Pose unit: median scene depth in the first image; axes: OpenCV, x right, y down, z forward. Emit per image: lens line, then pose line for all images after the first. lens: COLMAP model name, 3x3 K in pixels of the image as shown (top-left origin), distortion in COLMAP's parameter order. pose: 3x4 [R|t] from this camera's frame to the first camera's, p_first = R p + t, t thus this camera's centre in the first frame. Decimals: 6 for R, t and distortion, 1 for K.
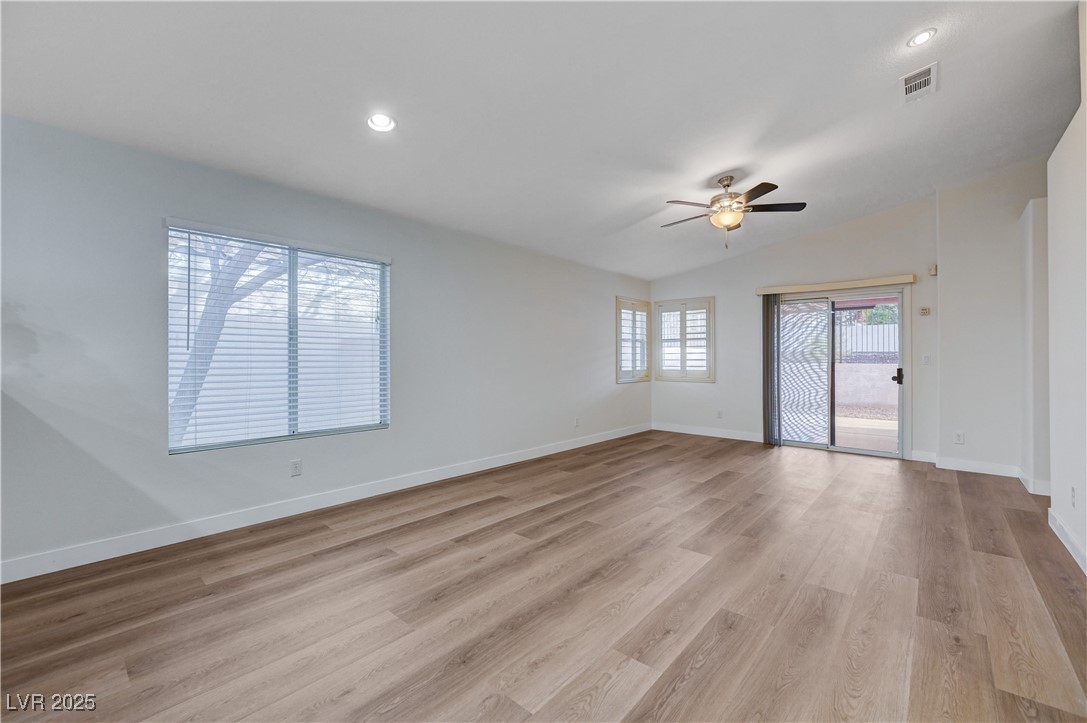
lens RADIAL K [[448.2, 0, 542.7], [0, 448.2, 355.8], [0, 0, 1]] dist [-0.014109, 0.000859]
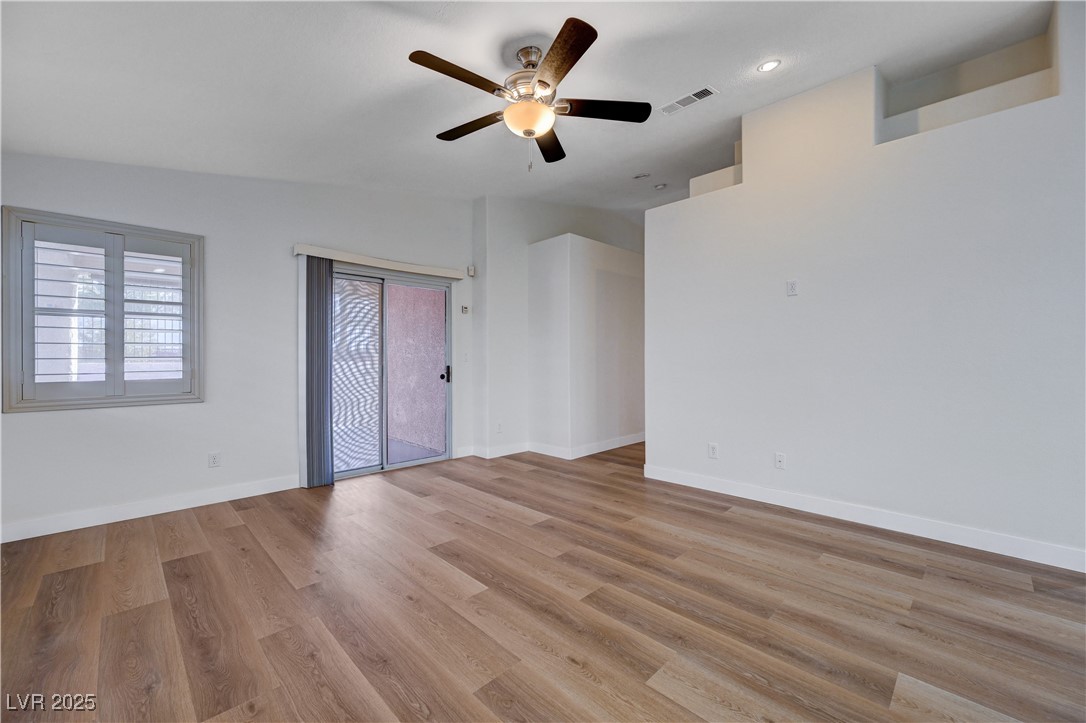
lens RADIAL K [[436.1, 0, 546.4], [0, 436.1, 356.9], [0, 0, 1]] dist [-0.001712, -0.000137]
pose [[0.058493, -0.003247, 0.998283, -0.114772], [-0.006027, 0.999975, 0.003605, 0.004097], [-0.998270, -0.006228, 0.058472, 0.656214]]
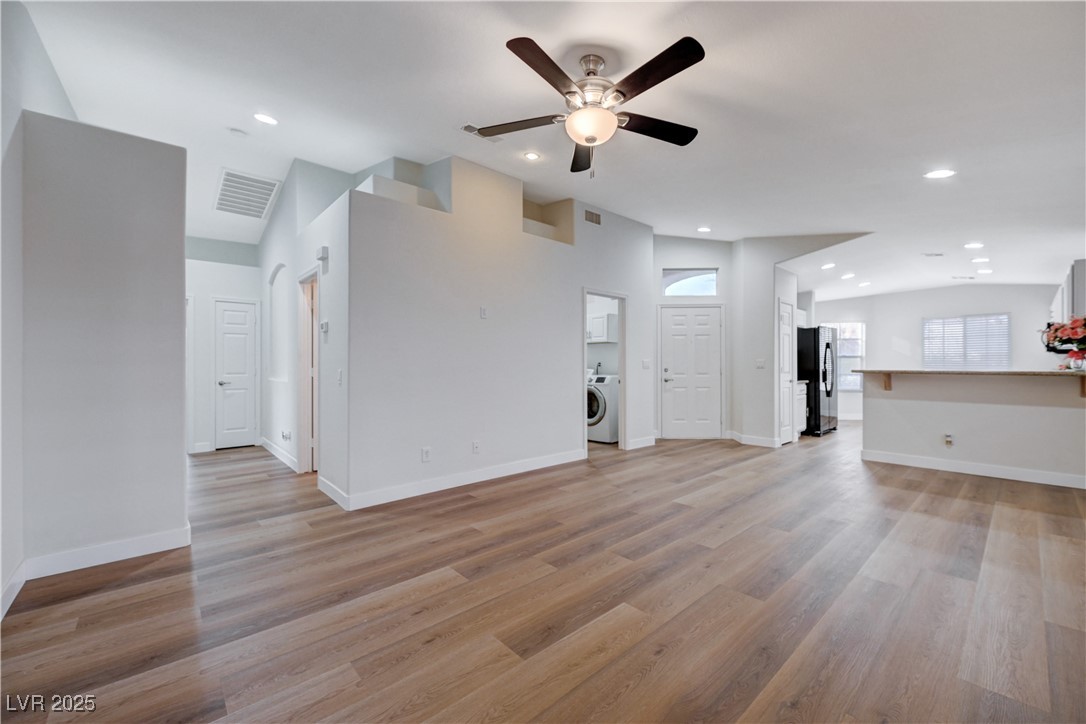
lens RADIAL K [[436.1, 0, 549.8], [0, 436.1, 363.9], [0, 0, 1]] dist [-0.001712, -0.000137]
pose [[-0.995062, 0.001405, 0.099244, 0.284235], [0.000286, 0.999936, -0.011289, 0.010705], [-0.099253, -0.011205, -0.994999, 1.098708]]
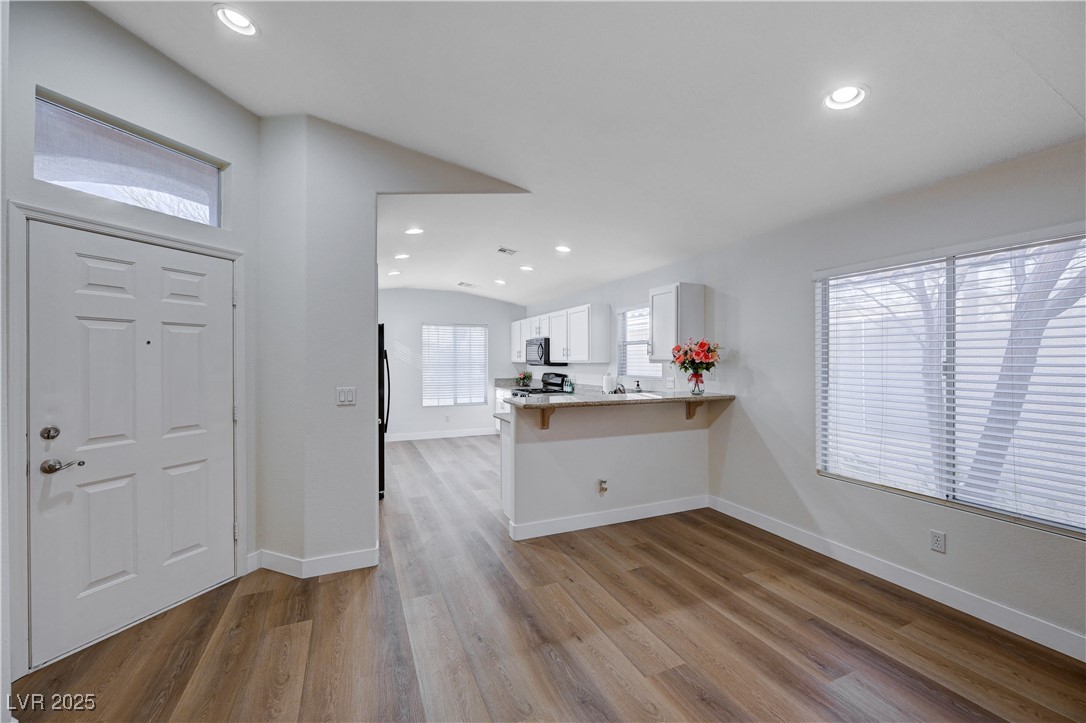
lens RADIAL K [[436.1, 0, 547.2], [0, 436.1, 357.5], [0, 0, 1]] dist [-0.001712, -0.000137]
pose [[-0.411157, -0.003329, -0.911559, 0.243002], [0.008910, 0.999931, -0.007670, -0.040755], [0.911521, -0.011275, -0.411099, 0.402254]]
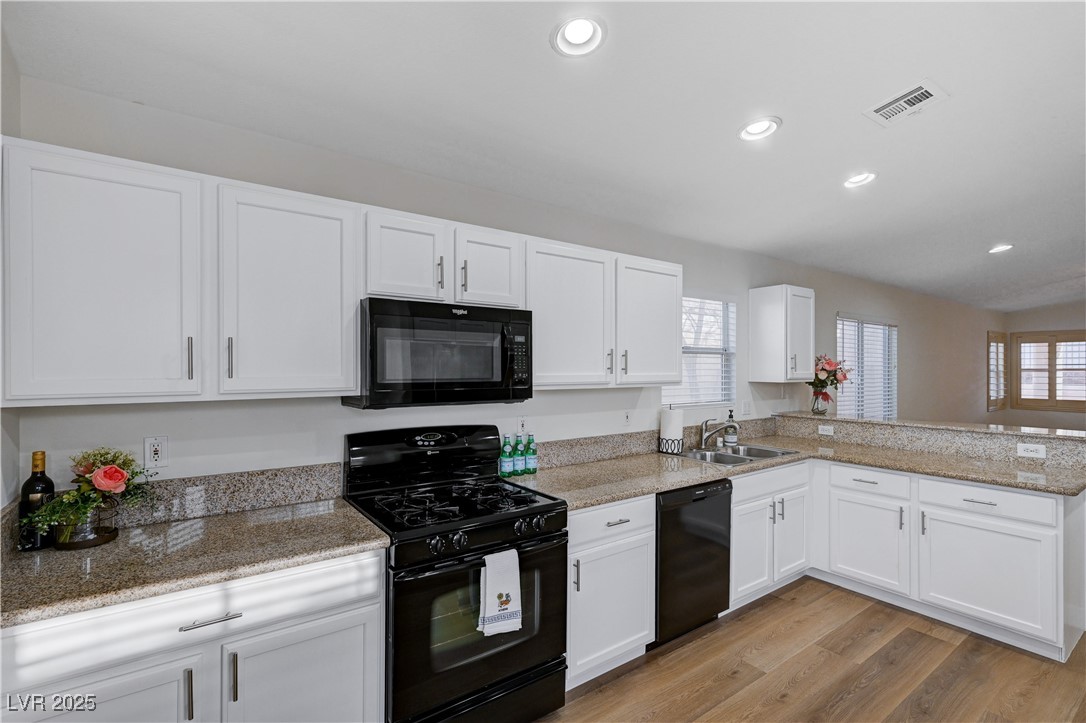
lens RADIAL K [[491.2, 0, 537.2], [0, 491.2, 366.9], [0, 0, 1]] dist [-0.000646, -0.000946]
pose [[0.973645, 0.002337, -0.228058, -0.723164], [-0.001130, 0.999985, 0.005422, -0.058843], [0.228067, -0.005022, 0.973632, -0.476128]]
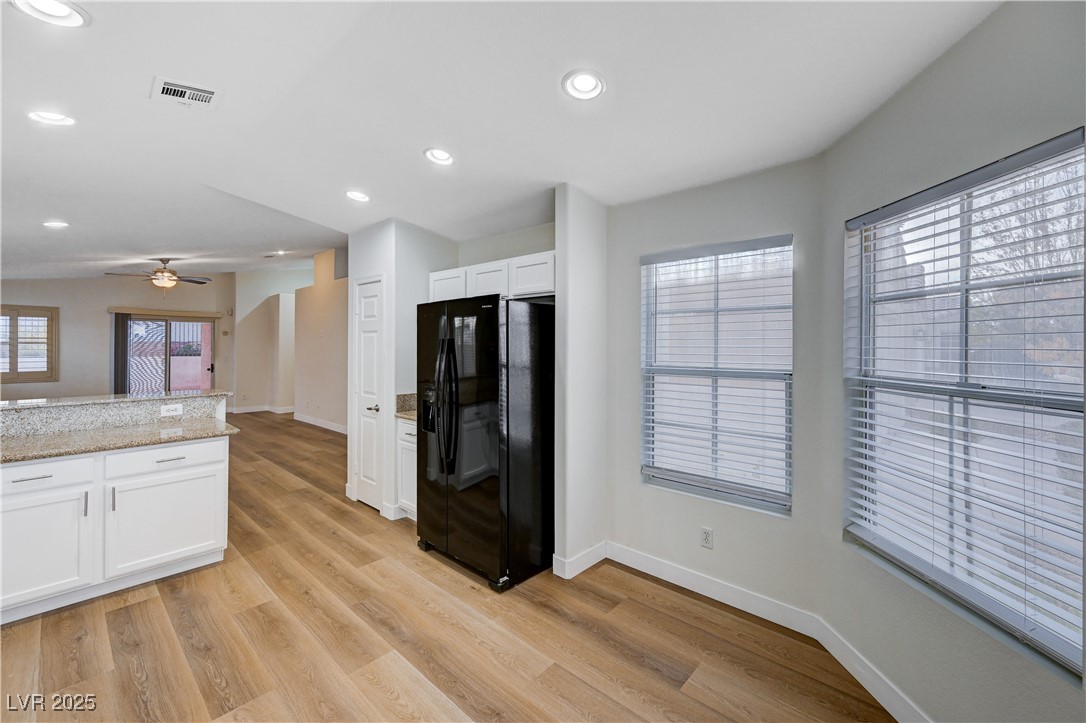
lens RADIAL K [[436.1, 0, 551.3], [0, 436.1, 346.5], [0, 0, 1]] dist [-0.001712, -0.000137]
pose [[-0.009035, -0.002449, 0.999956, -0.890972], [-0.012378, 0.999921, 0.002337, -0.056596], [-0.999883, -0.012356, -0.009065, -0.335018]]
